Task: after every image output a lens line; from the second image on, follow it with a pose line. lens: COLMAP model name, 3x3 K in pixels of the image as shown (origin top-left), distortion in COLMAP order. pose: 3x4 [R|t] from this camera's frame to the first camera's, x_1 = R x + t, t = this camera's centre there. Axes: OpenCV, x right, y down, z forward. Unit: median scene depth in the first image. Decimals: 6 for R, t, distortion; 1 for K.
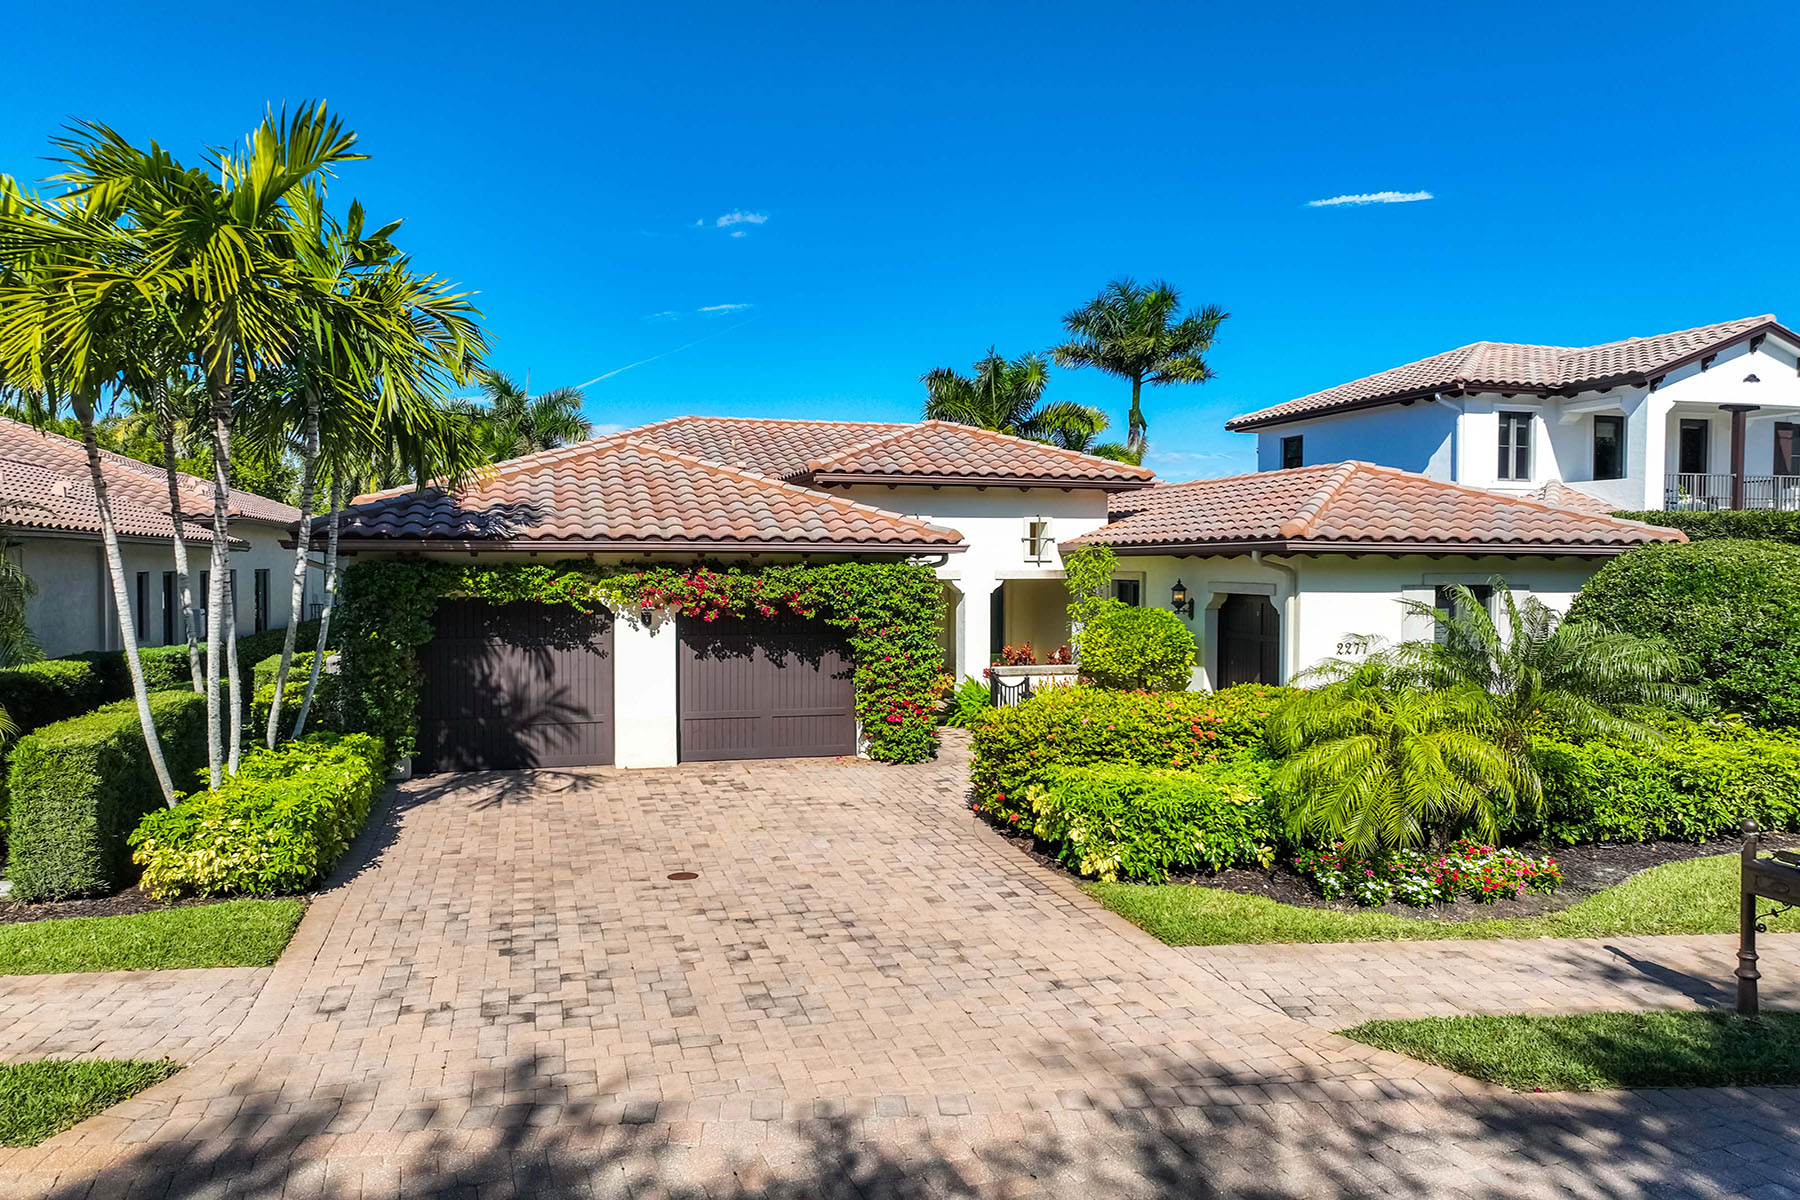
lens RADIAL K [[1285.0, 0, 905.7], [0, 1285.0, 594.0], [0, 0, 1]] dist [0.001482, 0.011890]
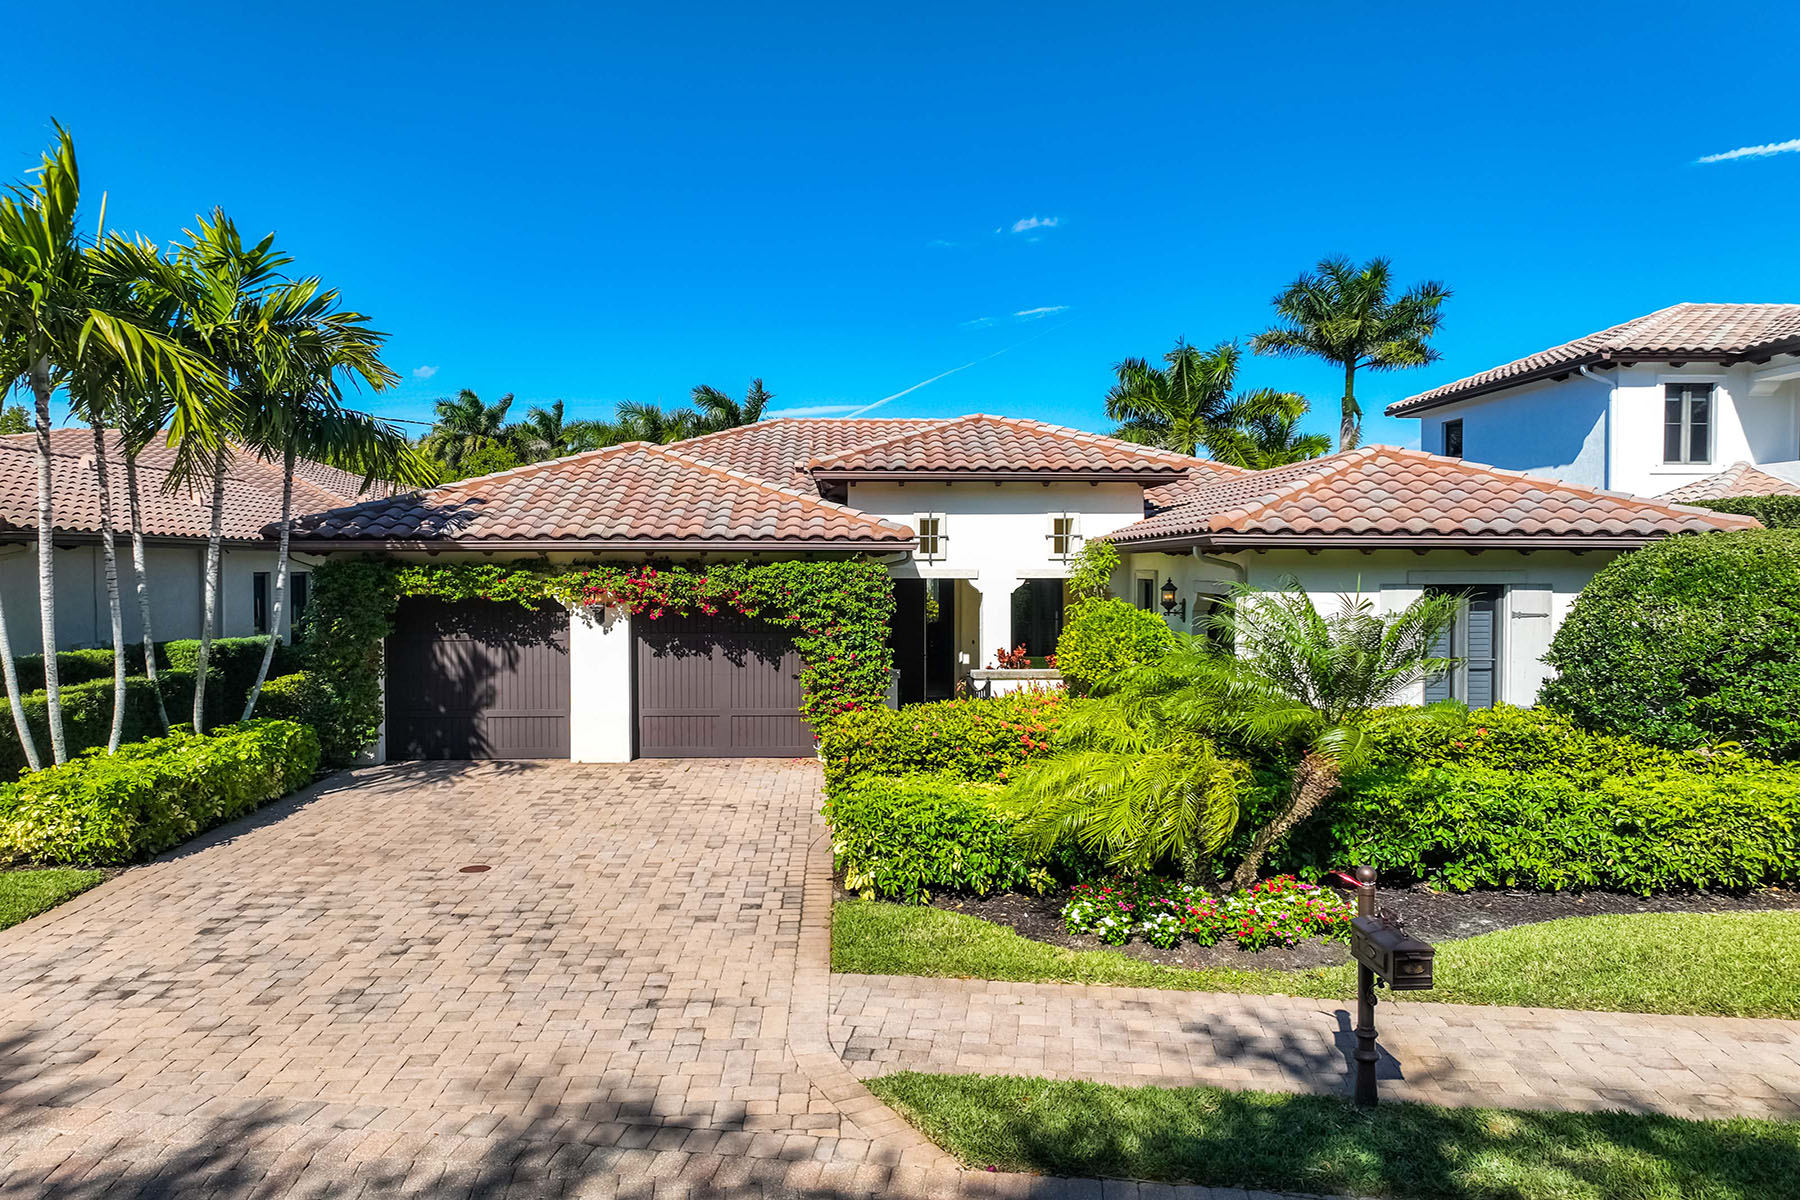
lens RADIAL K [[1285.0, 0, 905.7], [0, 1285.0, 594.0], [0, 0, 1]] dist [0.001482, 0.011890]
pose [[0.970313, 0.002635, -0.241836, 0.284429], [-0.003077, 0.999994, -0.001452, 0.002185], [0.241831, 0.002153, 0.970316, 0.069284]]
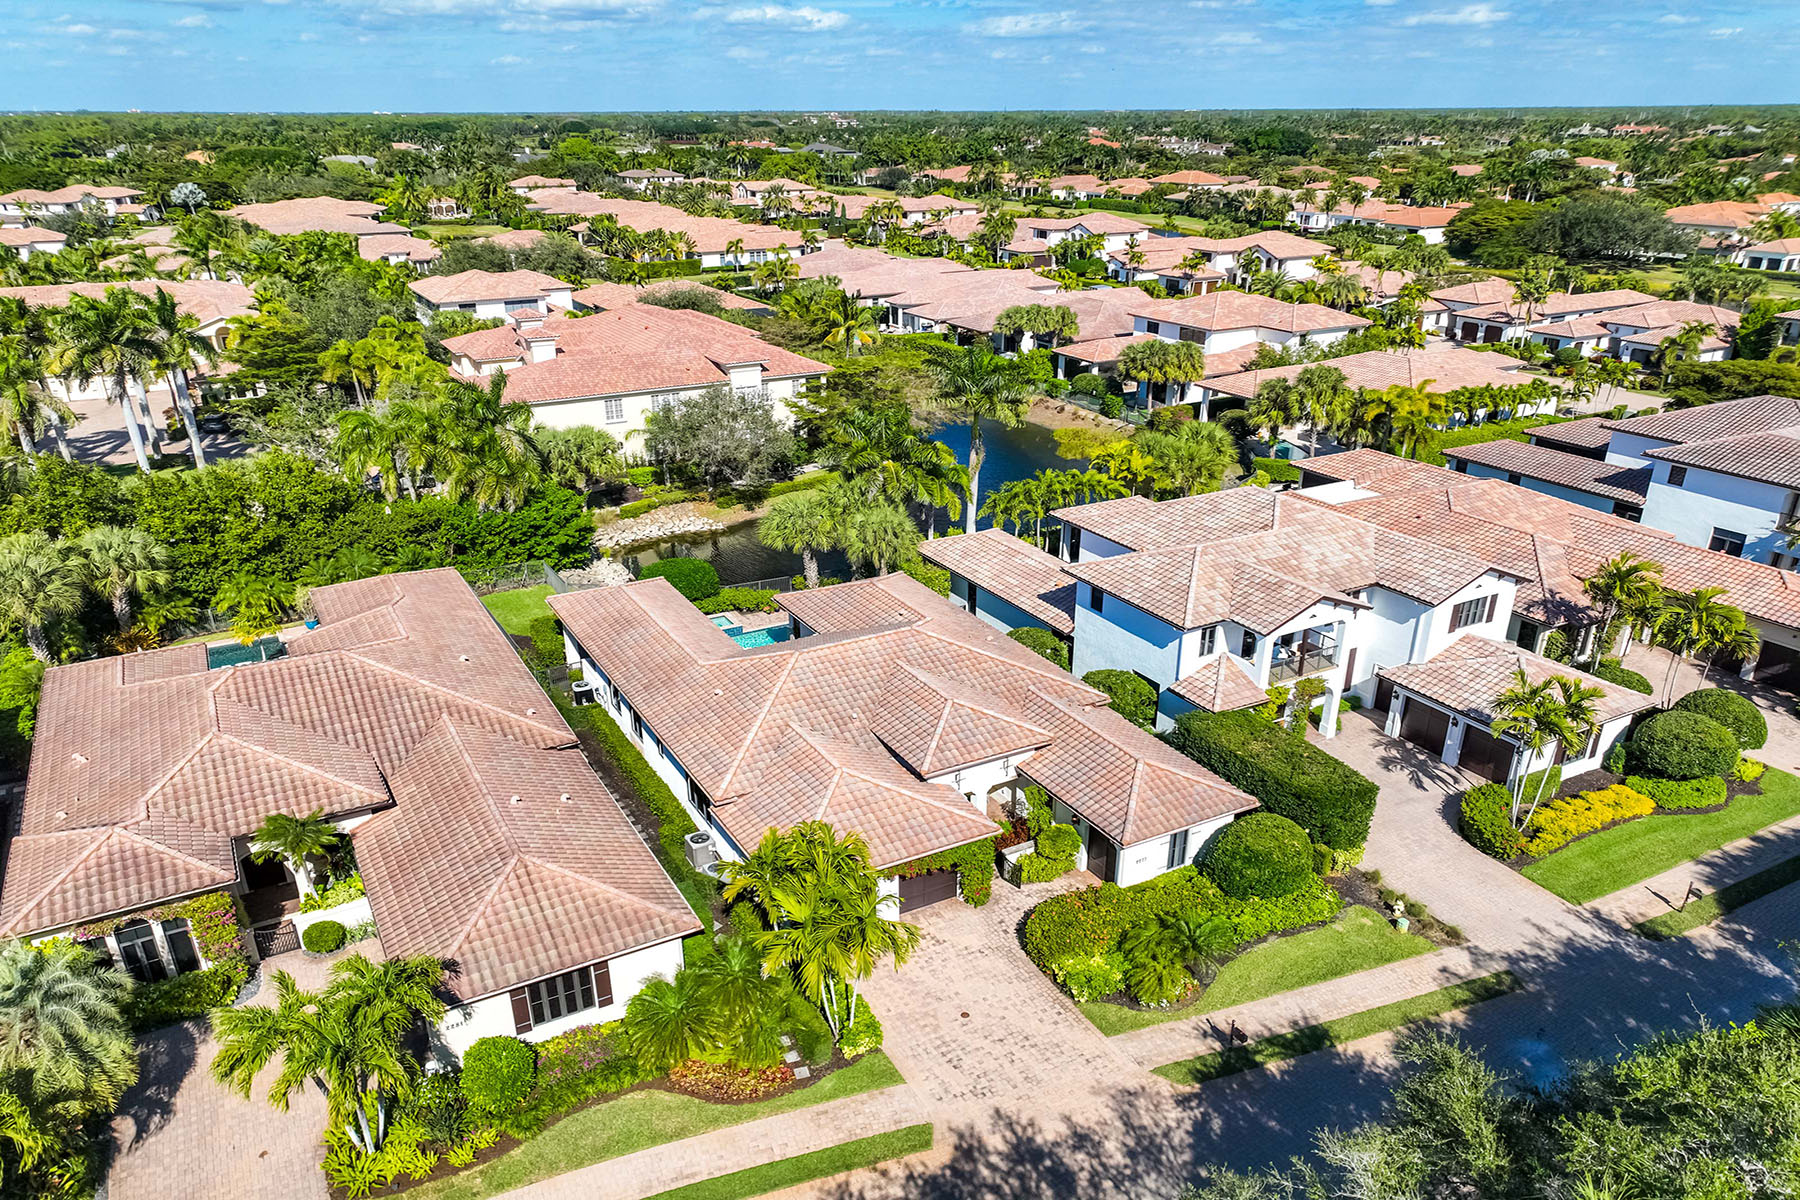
lens RADIAL K [[1285.0, 0, 905.7], [0, 1285.0, 594.0], [0, 0, 1]] dist [0.001482, 0.011890]
pose [[0.978271, -0.076089, 0.192865, -0.648745], [0.008111, 0.943558, 0.331108, -1.421023], [-0.207173, -0.322348, 0.923672, -1.290195]]
